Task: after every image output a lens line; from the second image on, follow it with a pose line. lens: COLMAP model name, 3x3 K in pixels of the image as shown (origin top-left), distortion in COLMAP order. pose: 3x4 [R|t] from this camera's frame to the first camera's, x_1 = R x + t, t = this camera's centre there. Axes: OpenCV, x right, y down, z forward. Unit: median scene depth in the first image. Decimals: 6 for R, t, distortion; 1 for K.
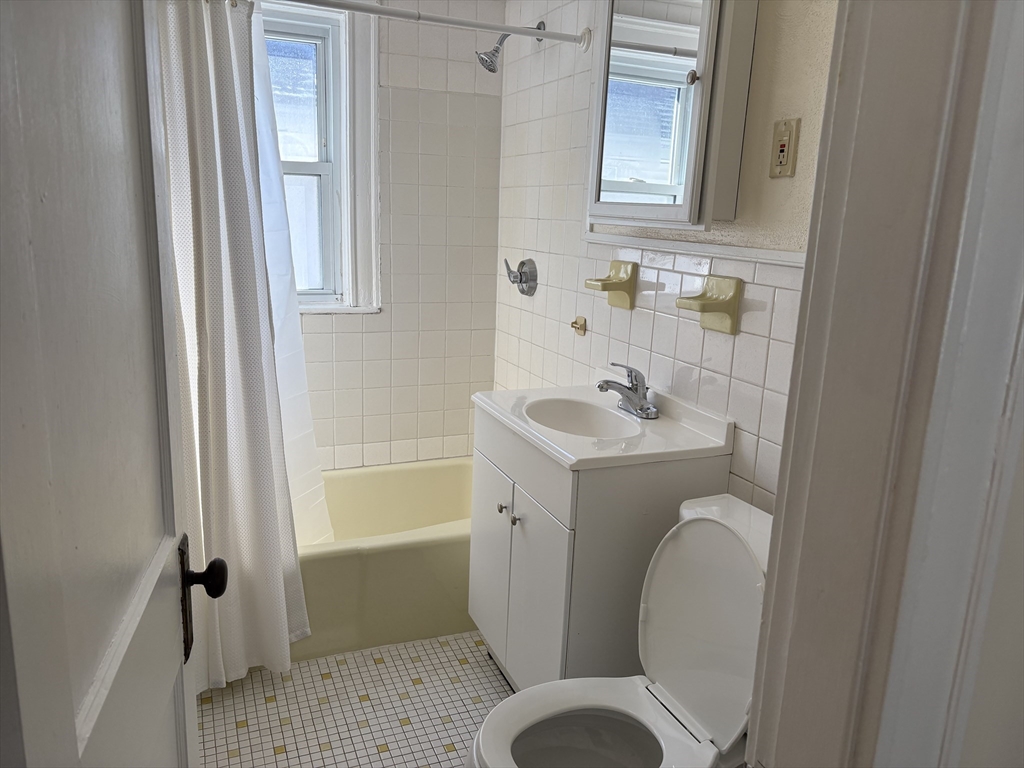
lens RADIAL K [[773.5, 0, 503.0], [0, 773.5, 386.7], [0, 0, 1]] dist [0.046022, -0.051170]
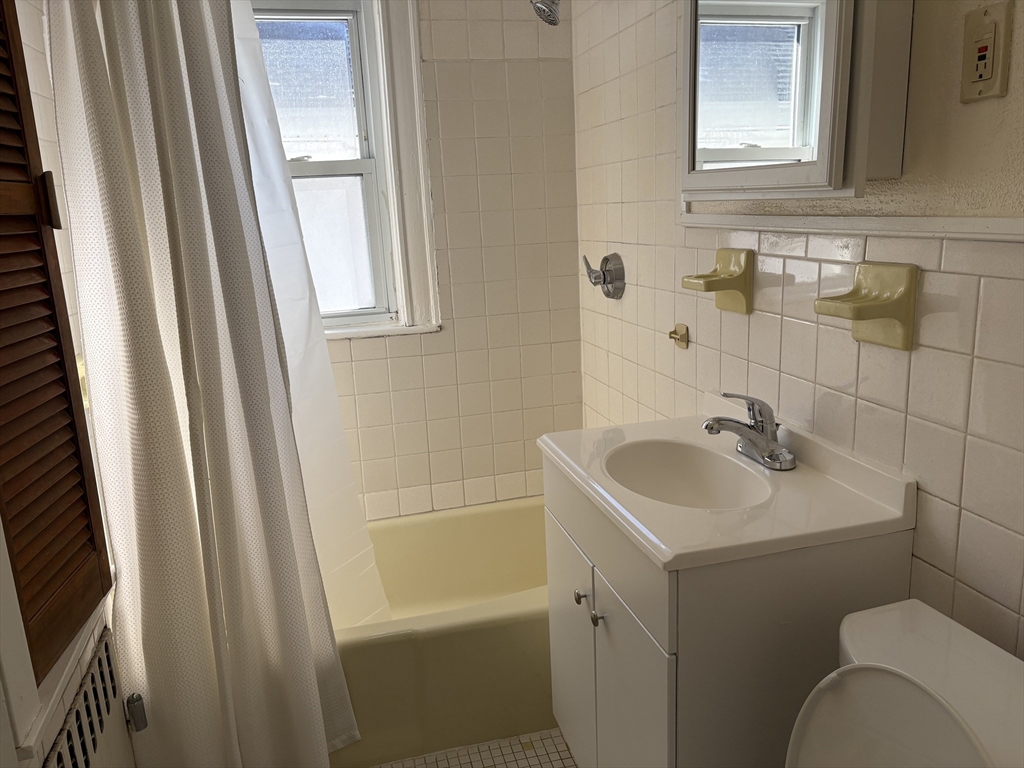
lens RADIAL K [[773.5, 0, 501.5], [0, 773.5, 381.2], [0, 0, 1]] dist [0.046022, -0.051170]
pose [[0.986526, -0.051482, -0.155294, 0.042312], [0.051571, 0.998663, -0.003455, -0.041722], [0.155265, -0.004600, 0.987862, 0.216198]]
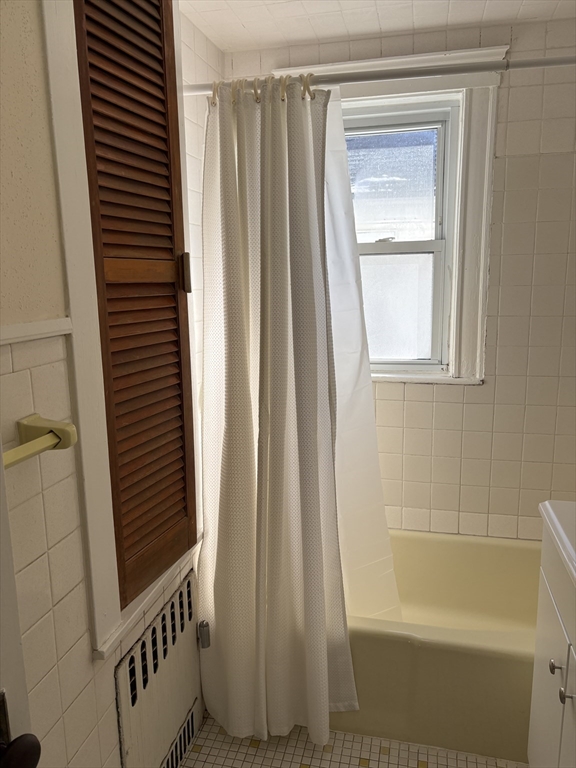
lens RADIAL K [[580.1, 0, 282.6], [0, 580.1, 387.6], [0, 0, 1]] dist [0.046022, -0.051170]
pose [[0.808365, 0.061919, -0.585416, 0.086458], [-0.085916, 0.996214, -0.013268, -0.072874], [0.582378, 0.061022, 0.810625, 0.300336]]
